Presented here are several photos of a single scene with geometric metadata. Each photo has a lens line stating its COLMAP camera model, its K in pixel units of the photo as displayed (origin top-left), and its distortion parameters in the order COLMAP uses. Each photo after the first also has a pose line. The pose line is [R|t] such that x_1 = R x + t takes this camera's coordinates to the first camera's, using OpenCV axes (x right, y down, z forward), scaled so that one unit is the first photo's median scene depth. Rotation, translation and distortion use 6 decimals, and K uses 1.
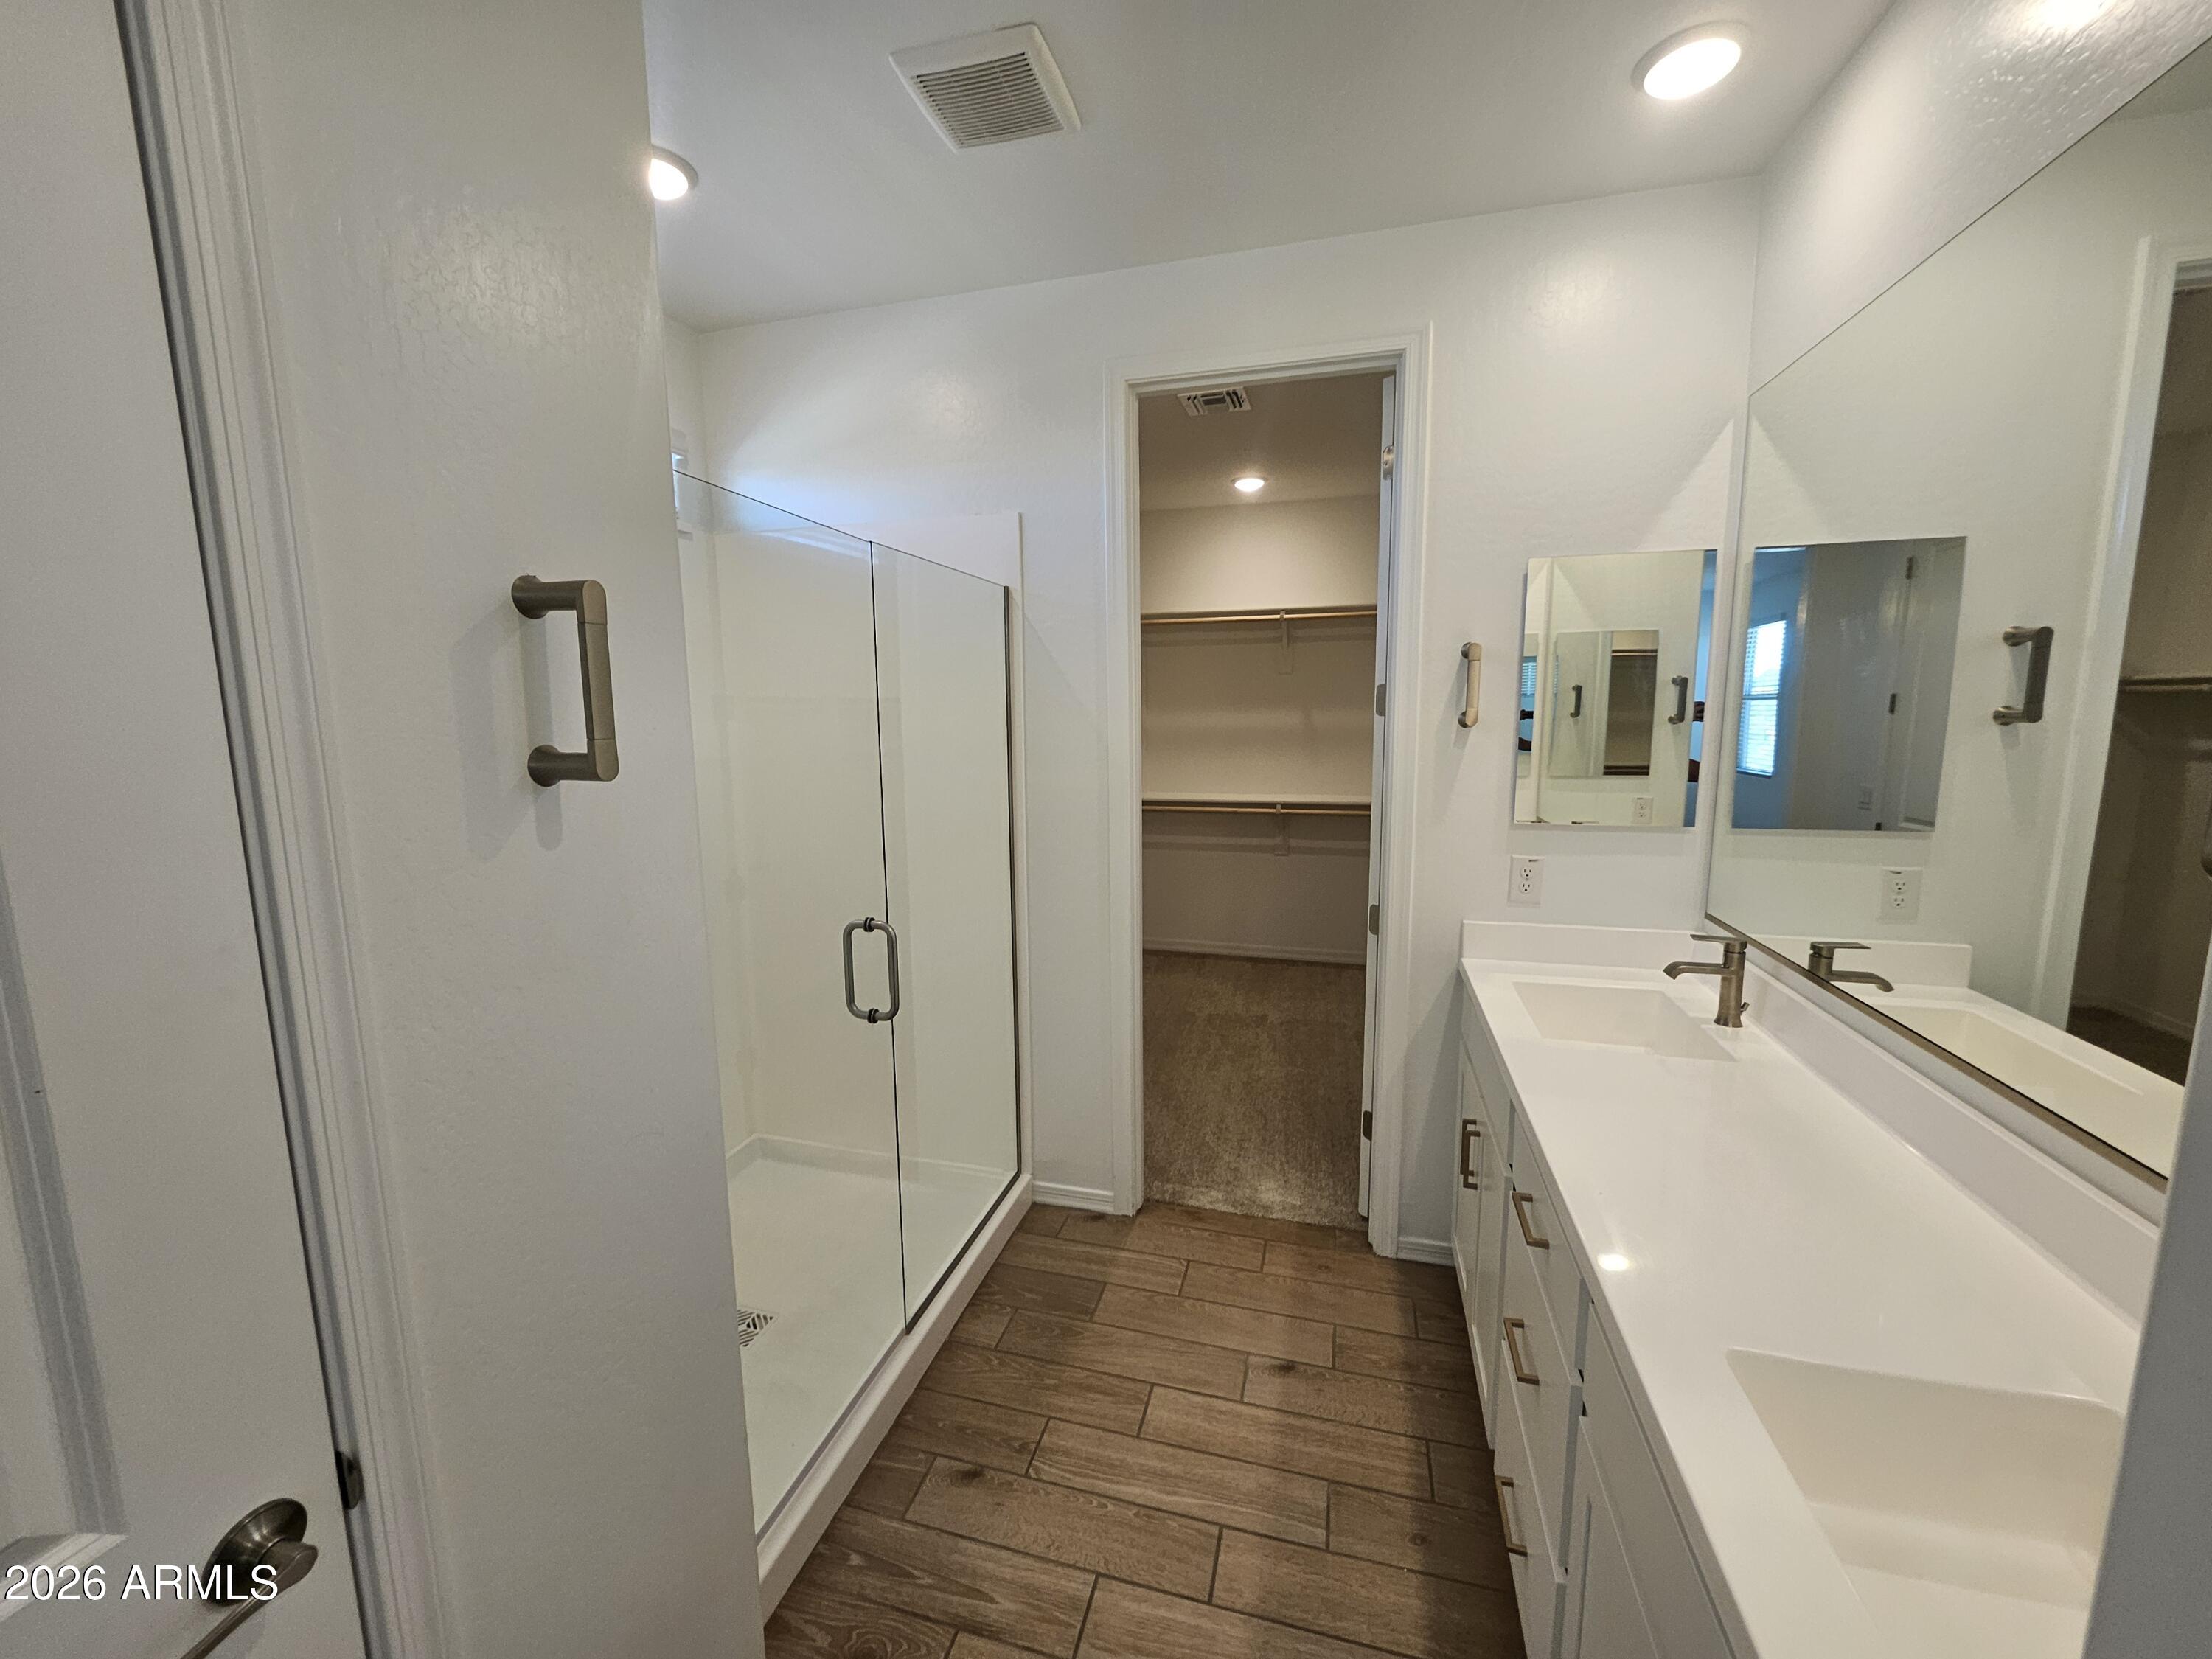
lens RADIAL K [[877.8, 0, 1089.7], [0, 877.8, 832.6], [0, 0, 1]] dist [-0.009620, 0.000016]
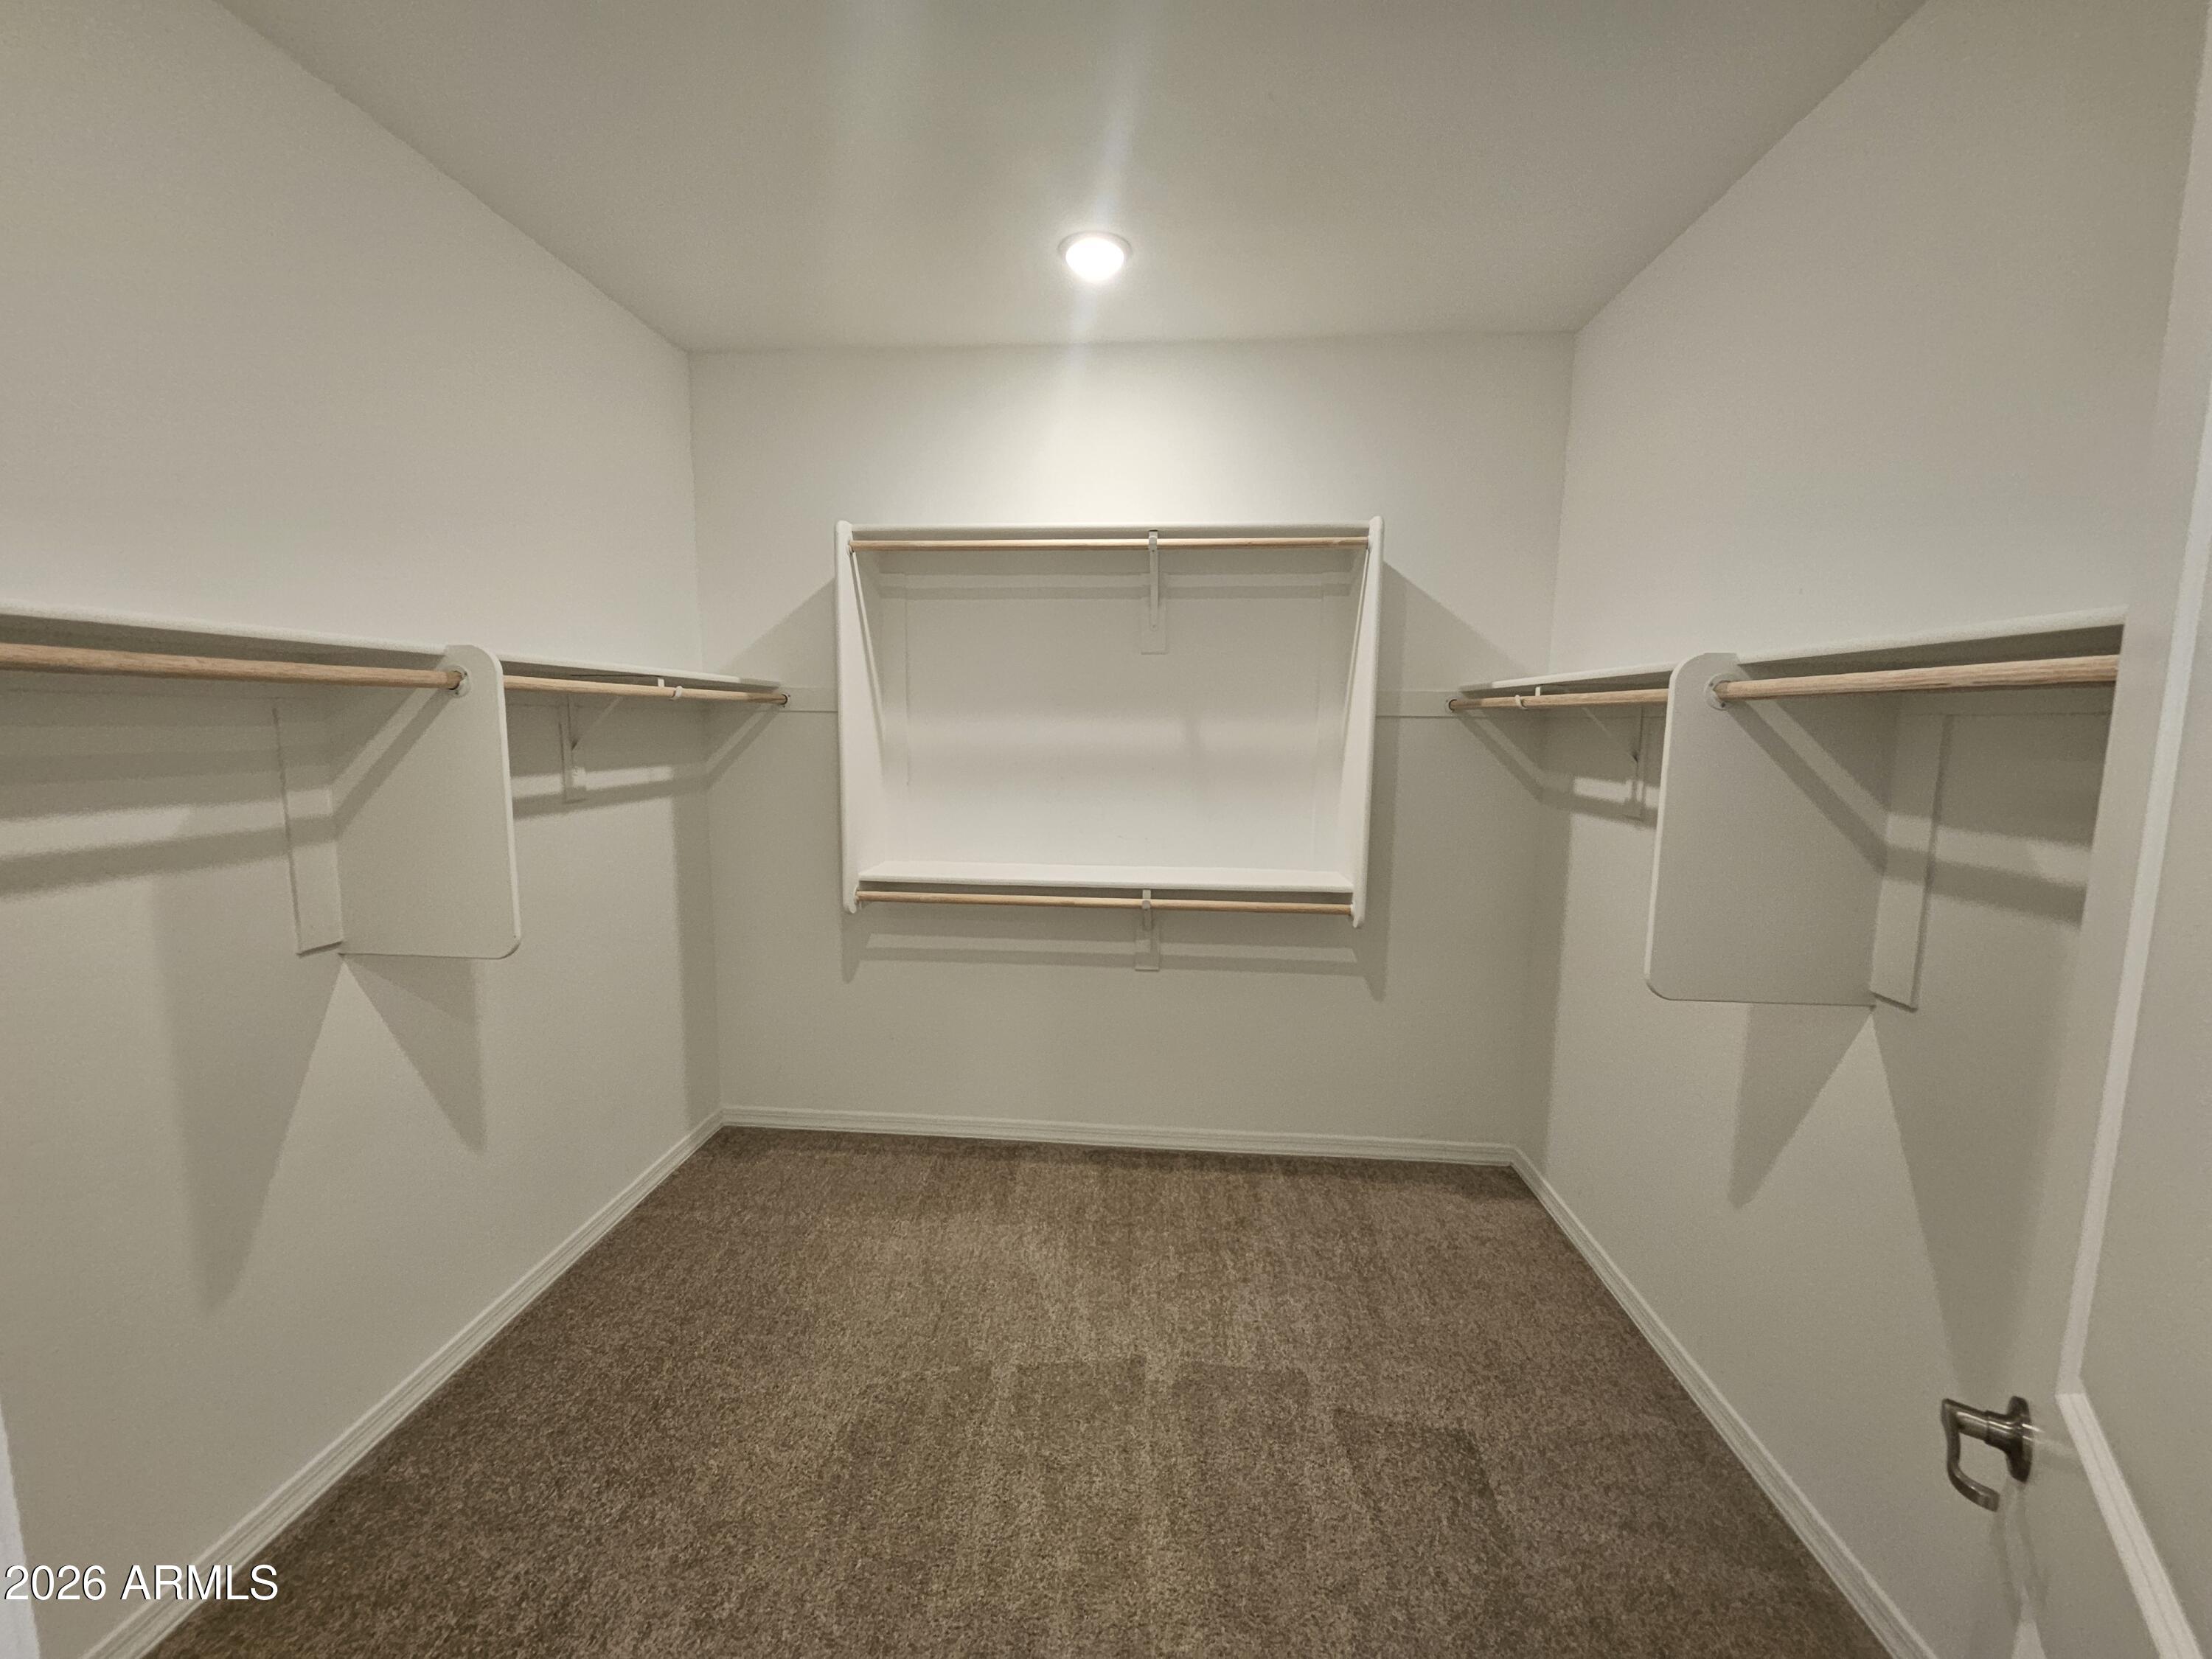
lens RADIAL K [[877.2, 0, 1103.3], [0, 877.2, 832.7], [0, 0, 1]] dist [-0.010087, 0.000256]
pose [[0.976841, -0.005778, 0.213889, 0.190802], [0.008283, 0.999907, -0.010821, -0.161512], [-0.213807, 0.012342, 0.976798, 1.243961]]
